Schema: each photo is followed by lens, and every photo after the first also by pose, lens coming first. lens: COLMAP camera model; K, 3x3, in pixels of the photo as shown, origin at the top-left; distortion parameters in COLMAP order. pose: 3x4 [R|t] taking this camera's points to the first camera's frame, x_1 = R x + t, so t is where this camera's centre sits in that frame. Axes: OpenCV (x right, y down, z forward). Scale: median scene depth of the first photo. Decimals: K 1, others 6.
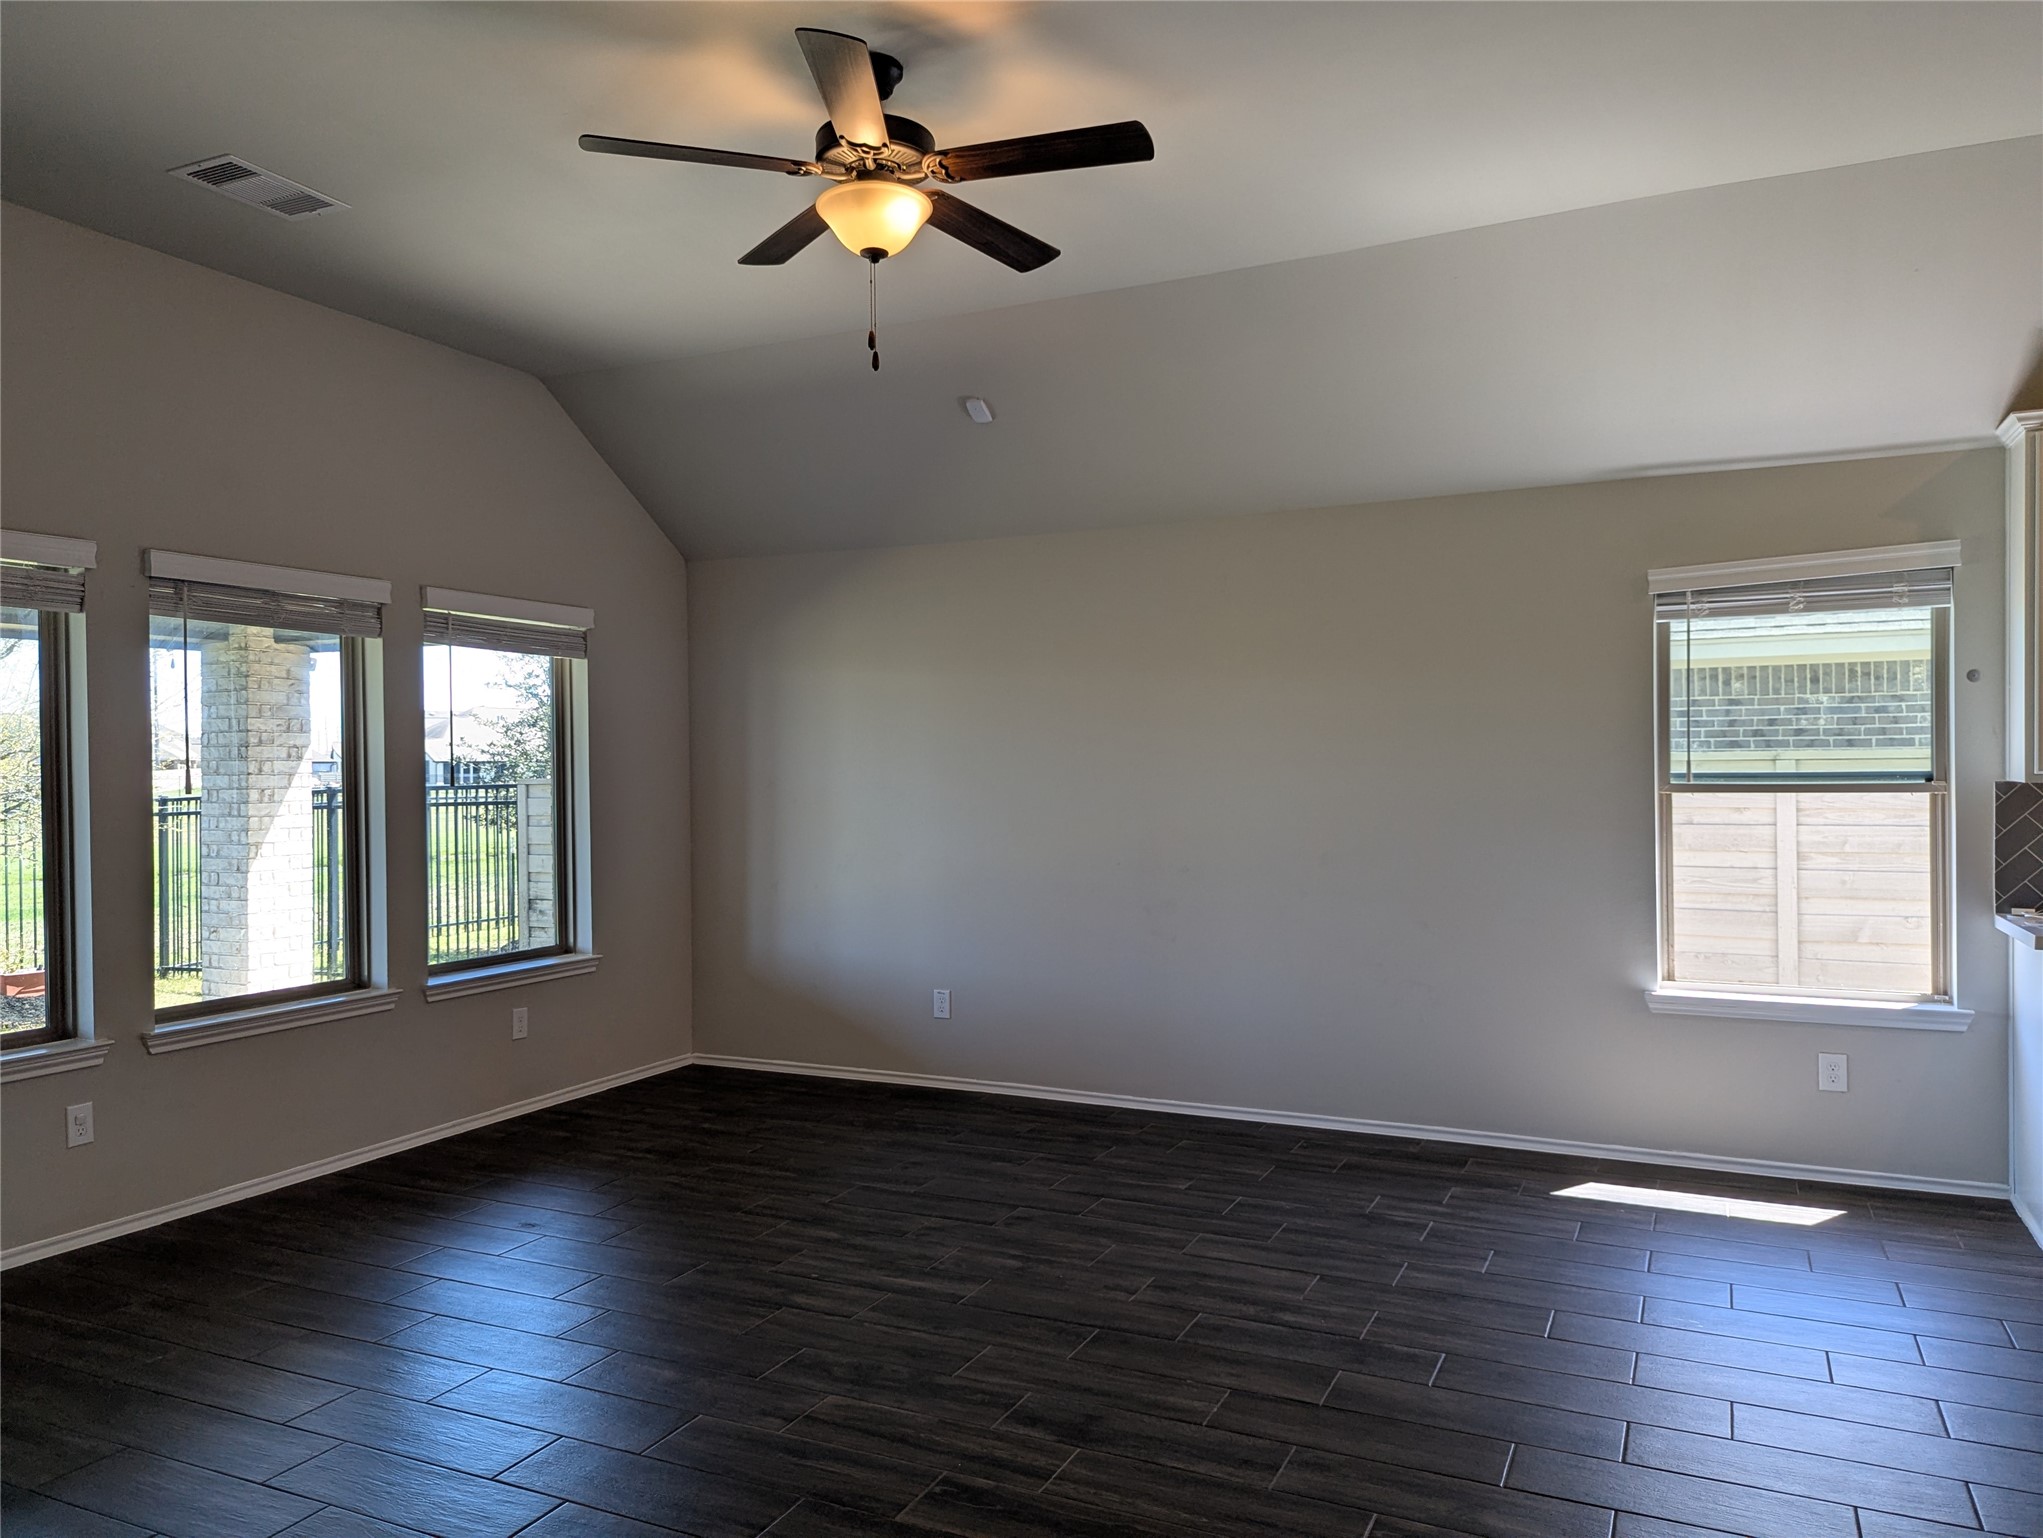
lens RADIAL K [[1447.5, 0, 998.4], [0, 1447.5, 776.6], [0, 0, 1]] dist [0.053667, -0.046488]
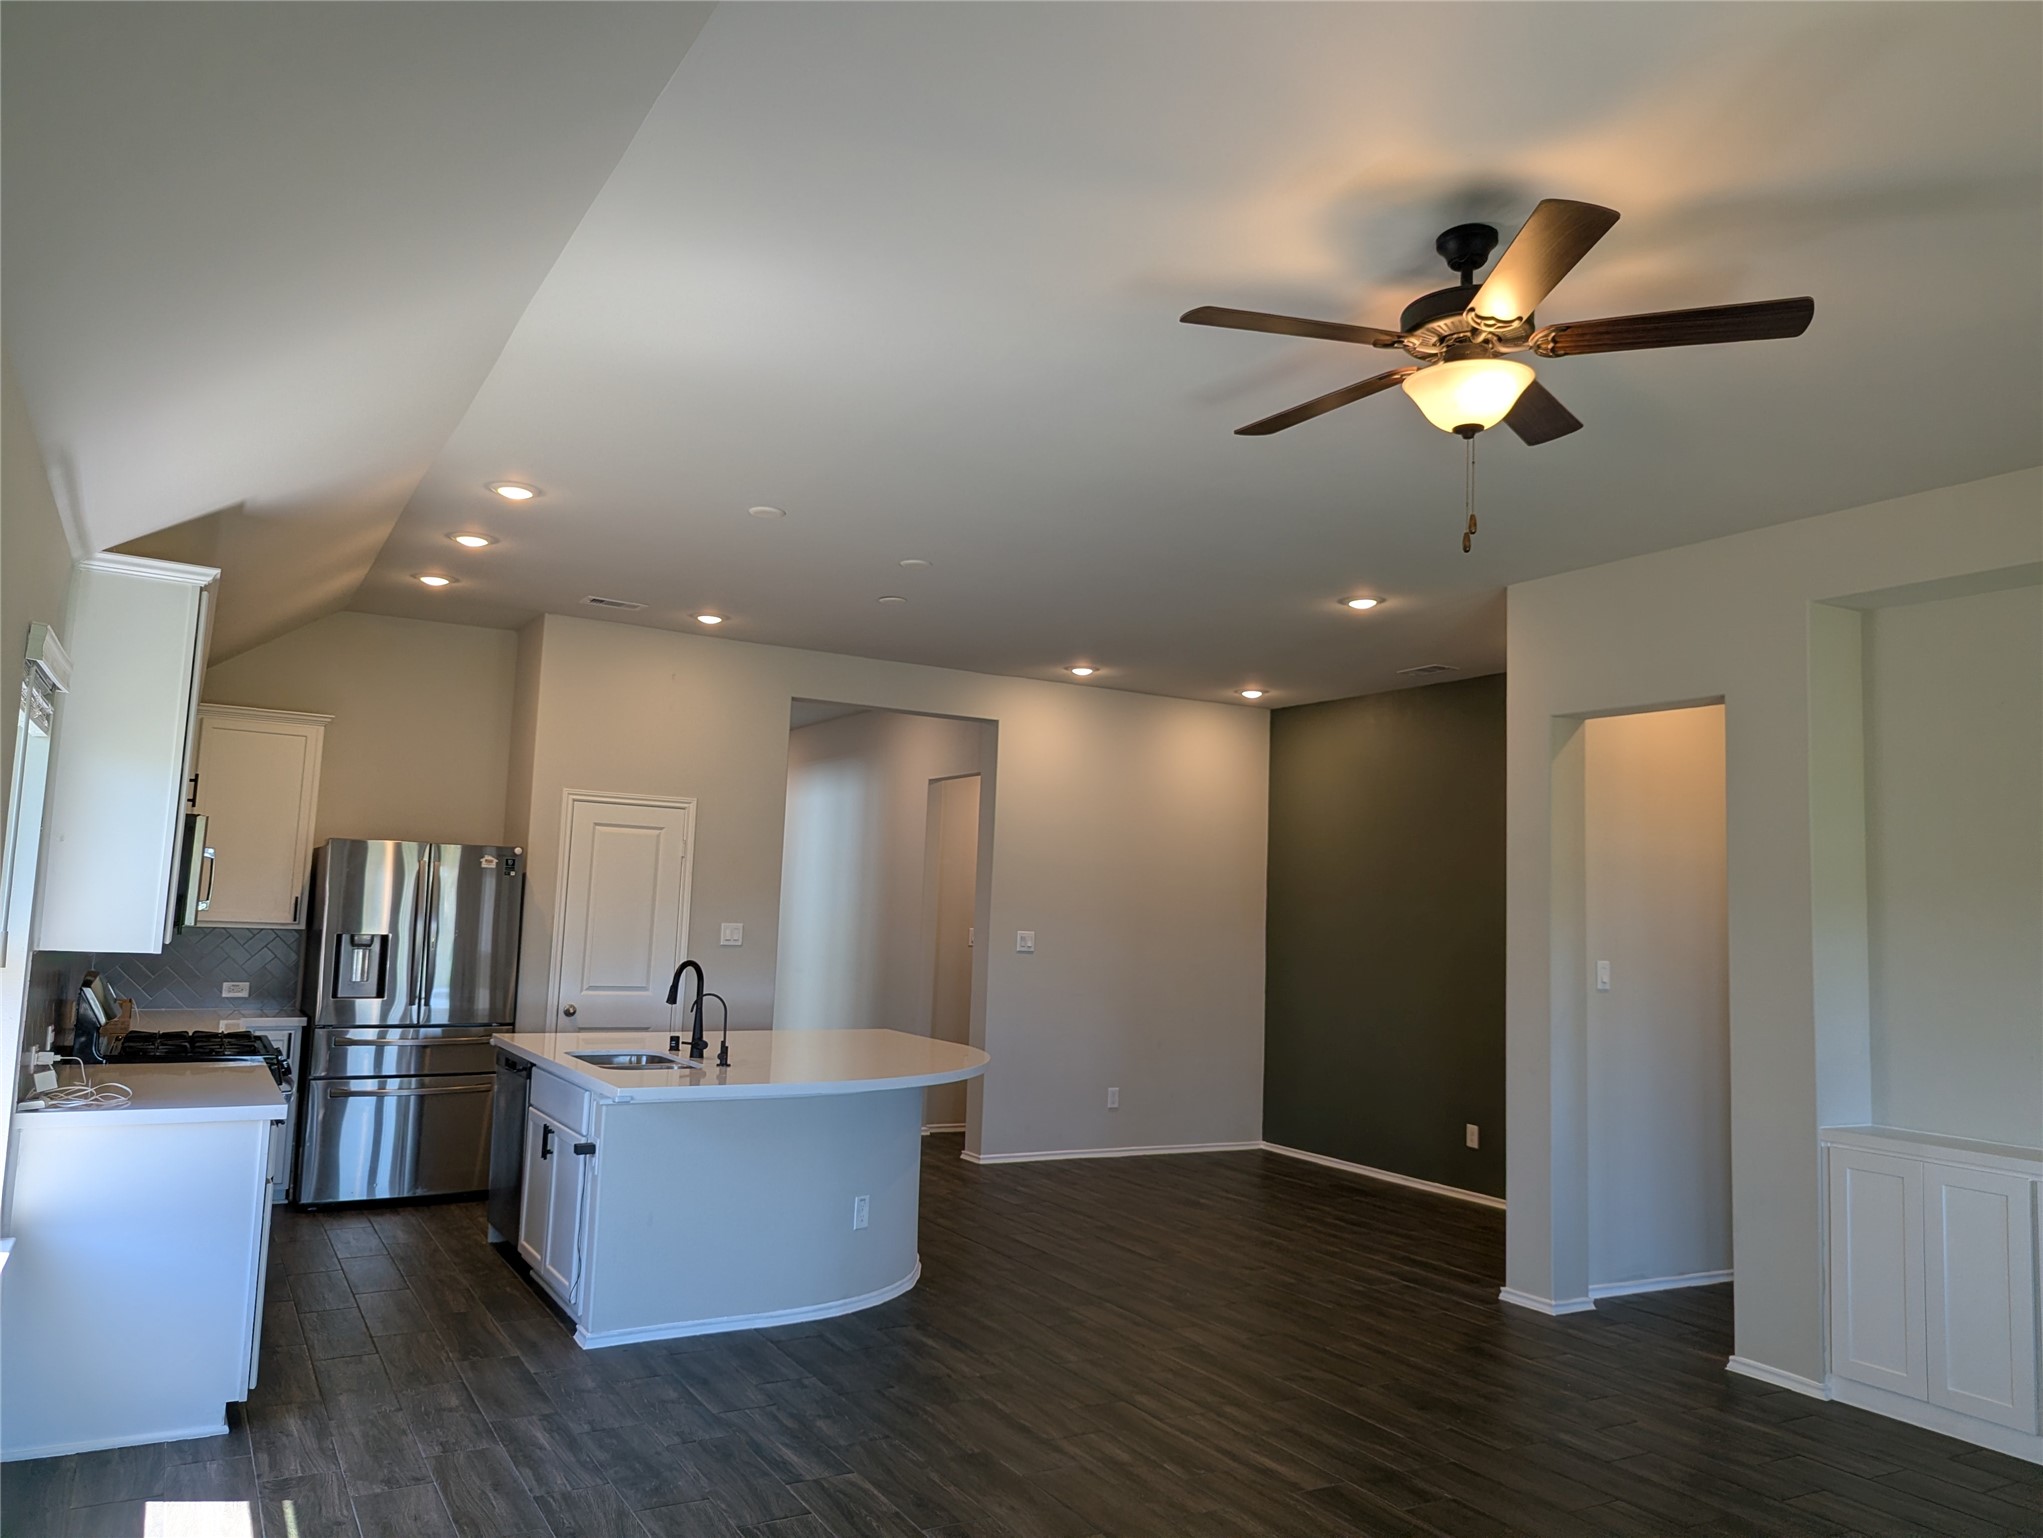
lens RADIAL K [[1447.5, 0, 1013.9], [0, 1447.5, 765.1], [0, 0, 1]] dist [0.053667, -0.046488]
pose [[-0.829033, 0.036985, 0.557975, -0.251351], [-0.026528, 0.994086, -0.105306, -0.028059], [-0.558570, -0.102104, -0.823149, 1.343380]]
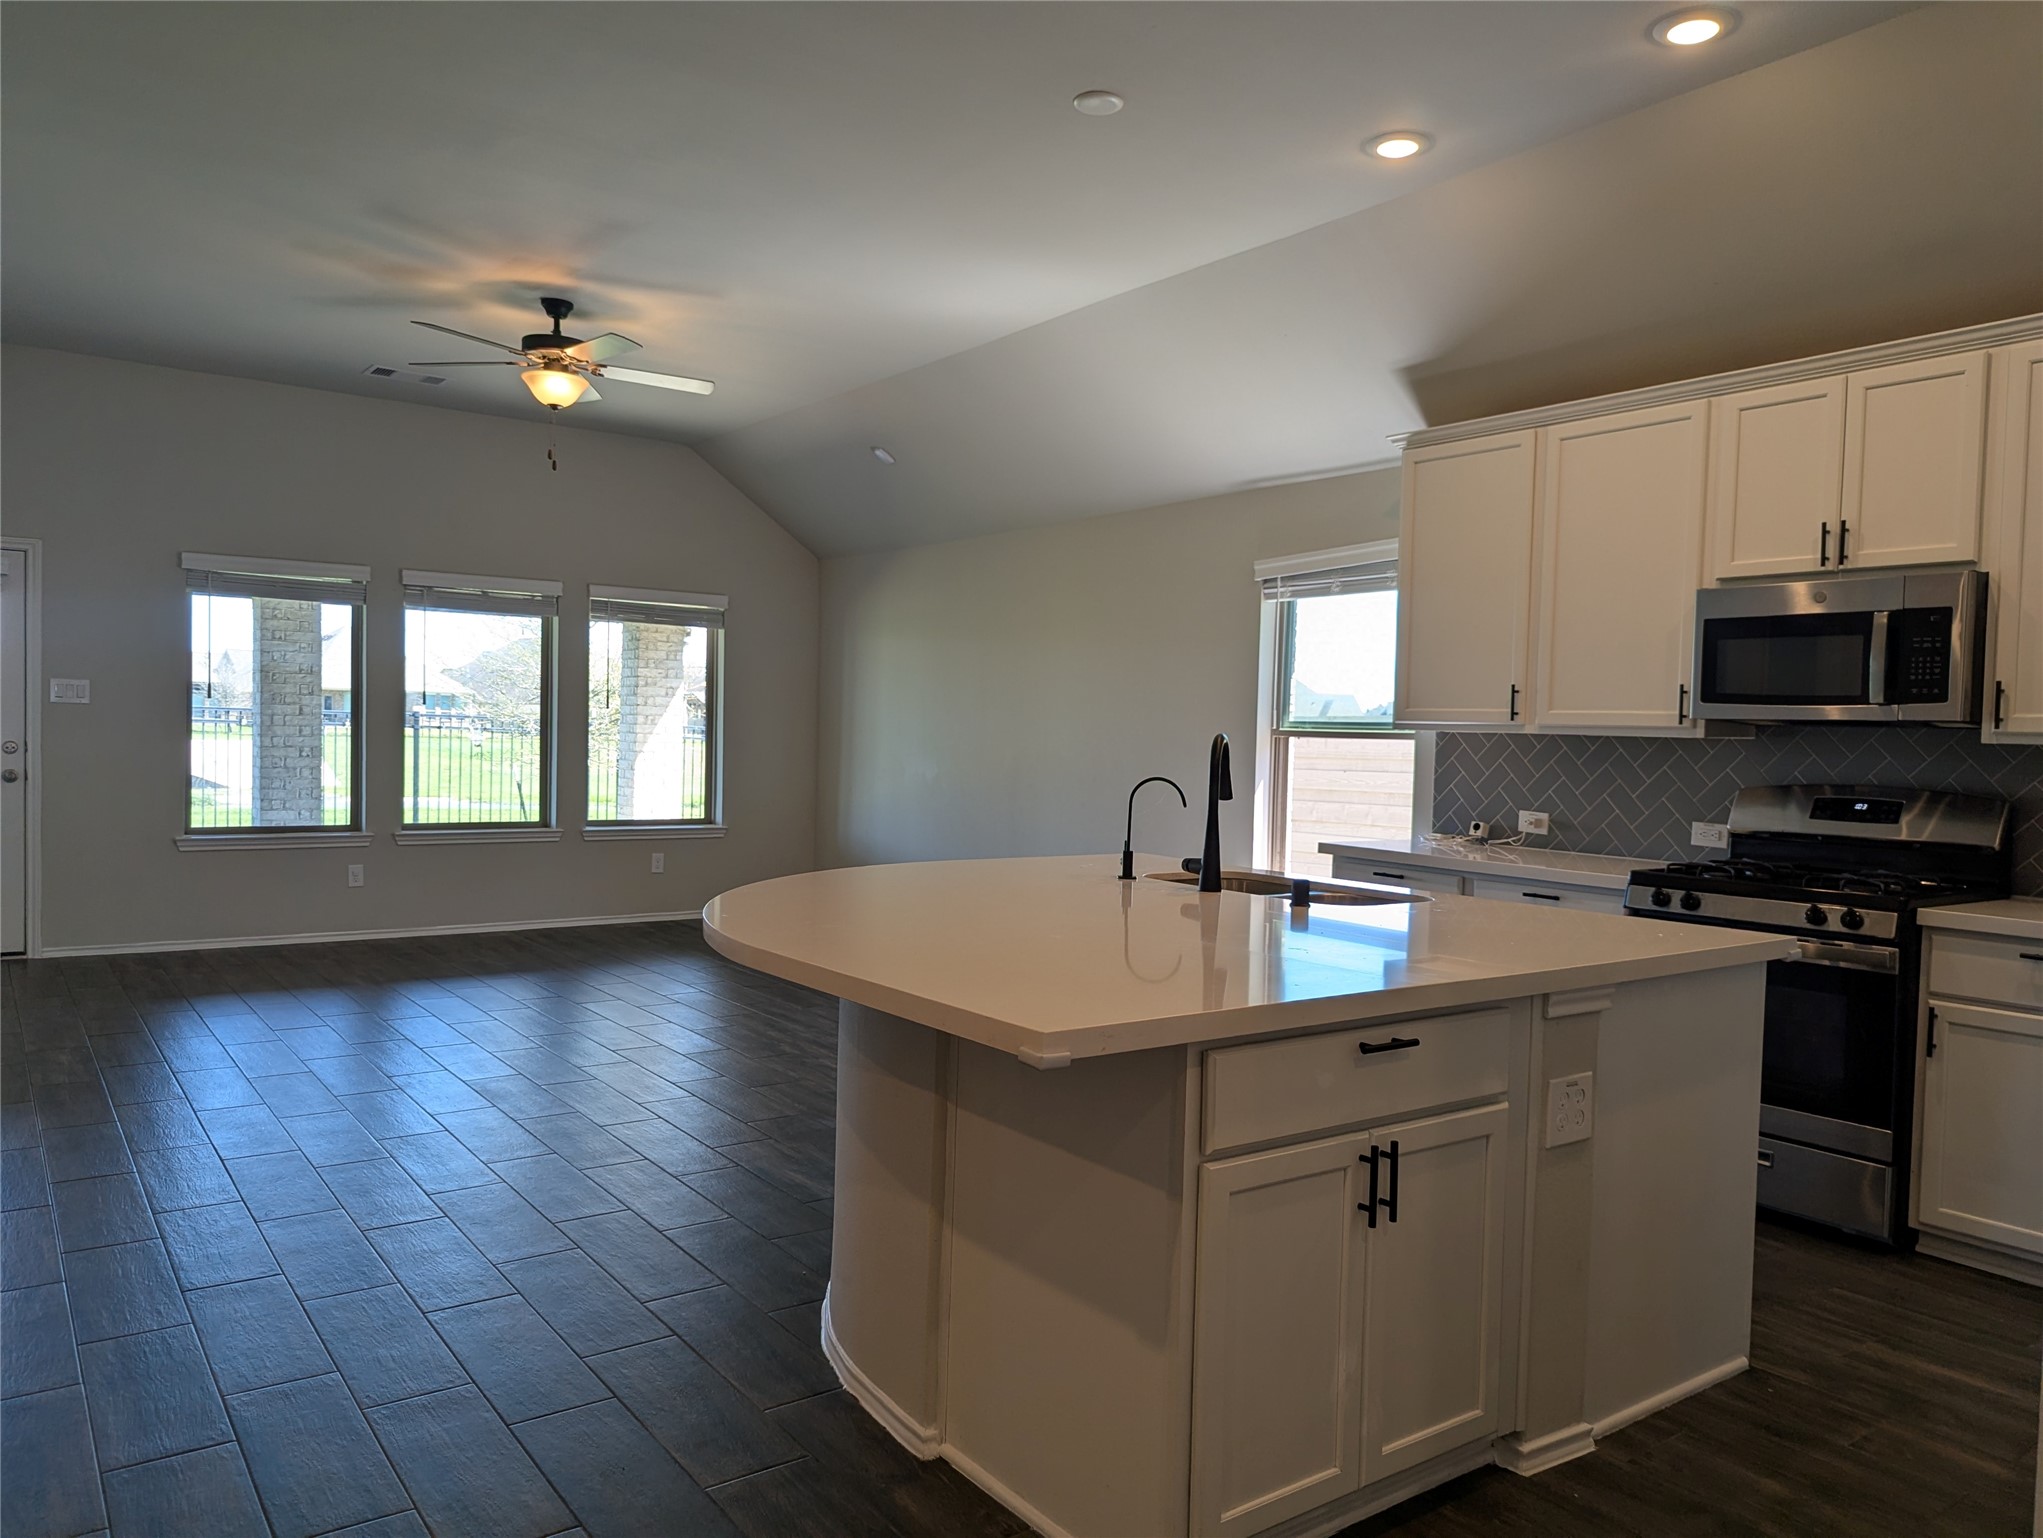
lens RADIAL K [[1447.5, 0, 1026.7], [0, 1447.5, 784.9], [0, 0, 1]] dist [0.053667, -0.046488]
pose [[0.882130, 0.050880, -0.468250, 0.917556], [-0.037350, 0.998574, 0.038141, 0.013954], [0.469523, -0.016156, 0.882772, -0.232314]]
